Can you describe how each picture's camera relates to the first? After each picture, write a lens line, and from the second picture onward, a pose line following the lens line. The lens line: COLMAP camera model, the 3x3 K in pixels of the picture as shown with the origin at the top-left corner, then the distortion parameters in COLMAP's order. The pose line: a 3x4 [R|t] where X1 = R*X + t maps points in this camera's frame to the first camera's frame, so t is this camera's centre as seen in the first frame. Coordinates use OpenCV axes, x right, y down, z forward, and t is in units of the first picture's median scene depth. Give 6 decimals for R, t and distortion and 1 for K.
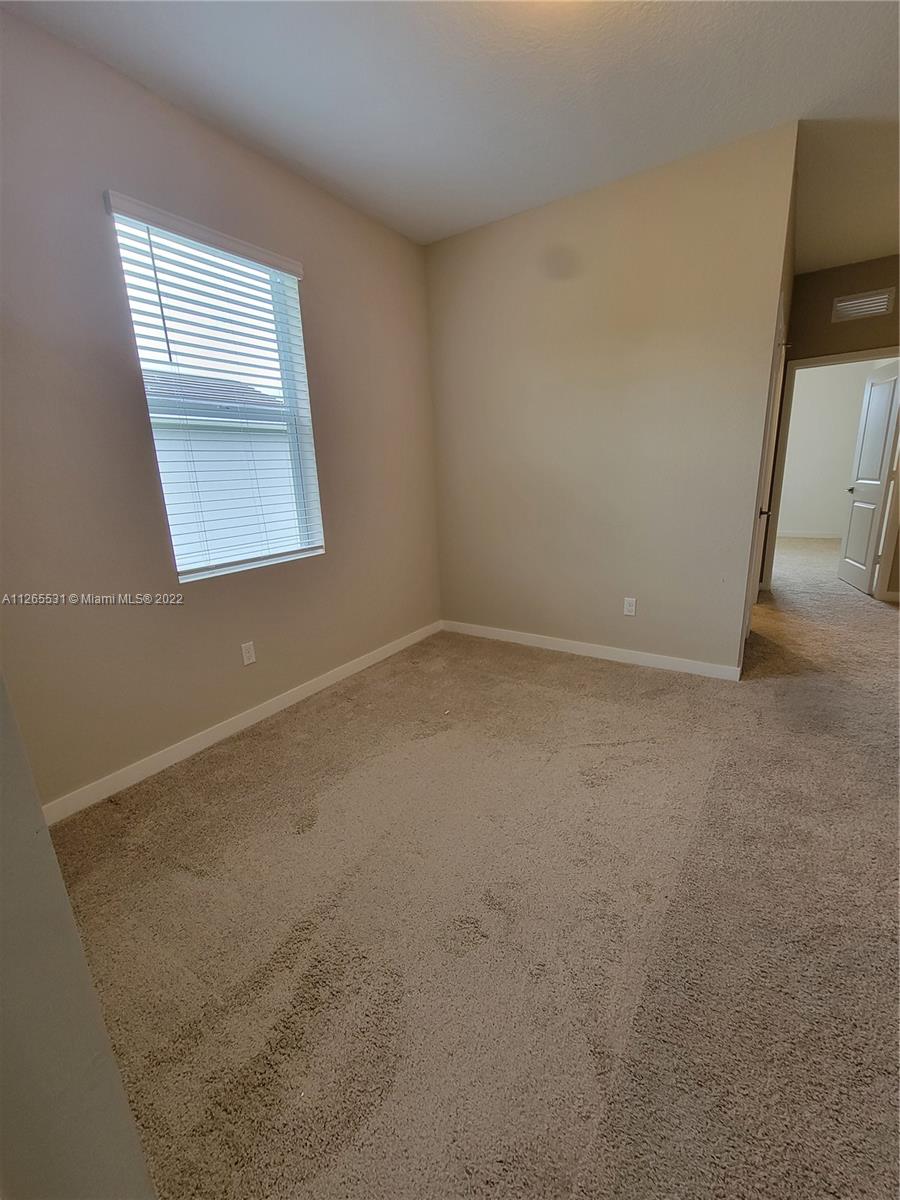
lens RADIAL K [[484.8, 0, 451.3], [0, 484.8, 594.1], [0, 0, 1]] dist [-0.001070, -0.001546]
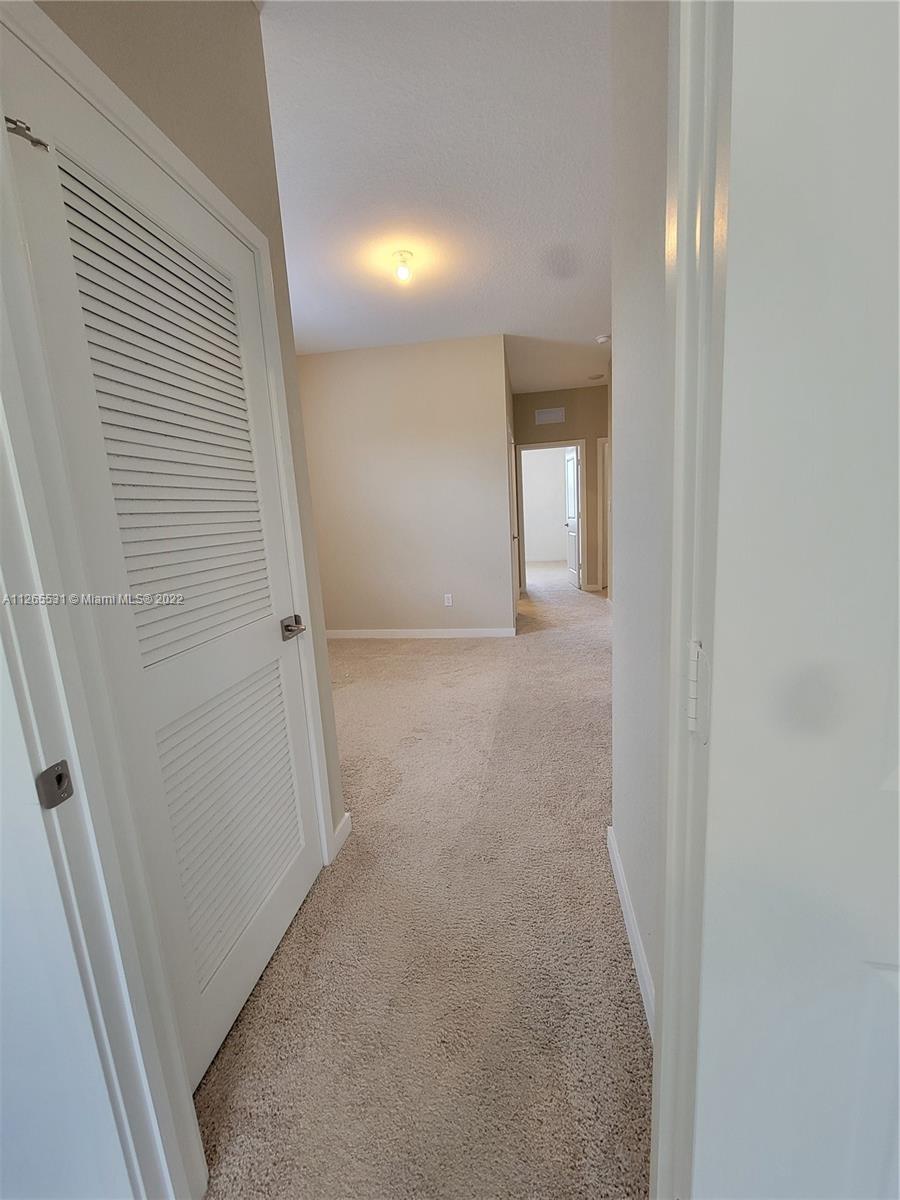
lens RADIAL K [[484.8, 0, 447.9], [0, 484.8, 597.7], [0, 0, 1]] dist [-0.001070, -0.001546]
pose [[0.910644, -0.082620, 0.404848, -0.271962], [0.120002, 0.990456, -0.067798, 0.131655], [-0.395383, 0.110323, 0.911867, -0.427882]]
